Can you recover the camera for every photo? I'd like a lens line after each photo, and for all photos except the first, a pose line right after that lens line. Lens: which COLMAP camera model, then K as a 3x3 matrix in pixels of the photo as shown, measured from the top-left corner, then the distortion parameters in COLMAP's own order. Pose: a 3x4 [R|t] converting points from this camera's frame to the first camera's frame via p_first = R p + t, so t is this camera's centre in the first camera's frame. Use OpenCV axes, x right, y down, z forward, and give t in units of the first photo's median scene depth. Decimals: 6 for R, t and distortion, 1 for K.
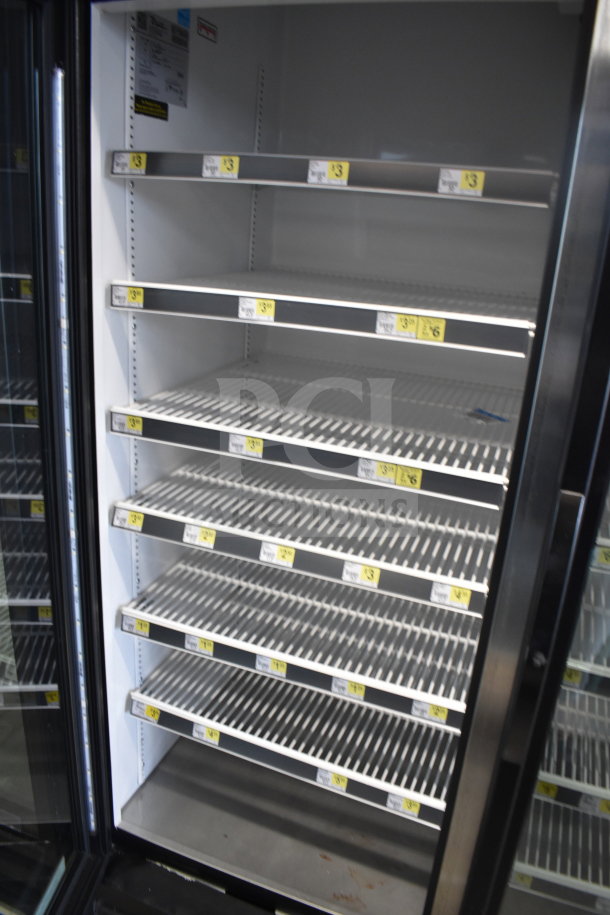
lens RADIAL K [[704.6, 0, 305.0], [0, 704.6, 457.5], [0, 0, 1]] dist [-0.005475, -0.004138]
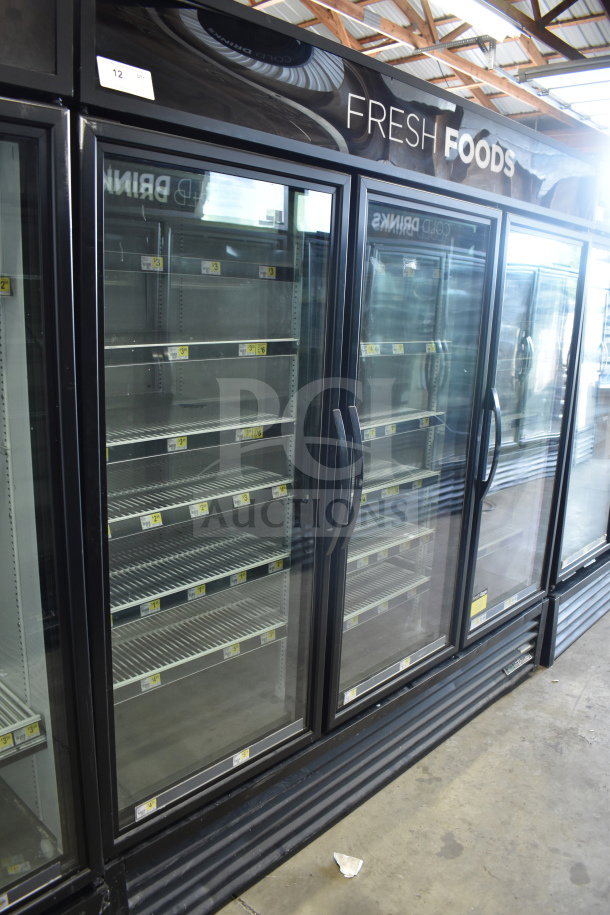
lens RADIAL K [[704.6, 0, 305.0], [0, 704.6, 457.5], [0, 0, 1]] dist [-0.005475, -0.004138]
pose [[0.403703, -0.263072, 0.876251, -1.231508], [0.293803, 0.944316, 0.148147, -0.127255], [-0.866431, 0.197638, 0.458515, 0.085579]]
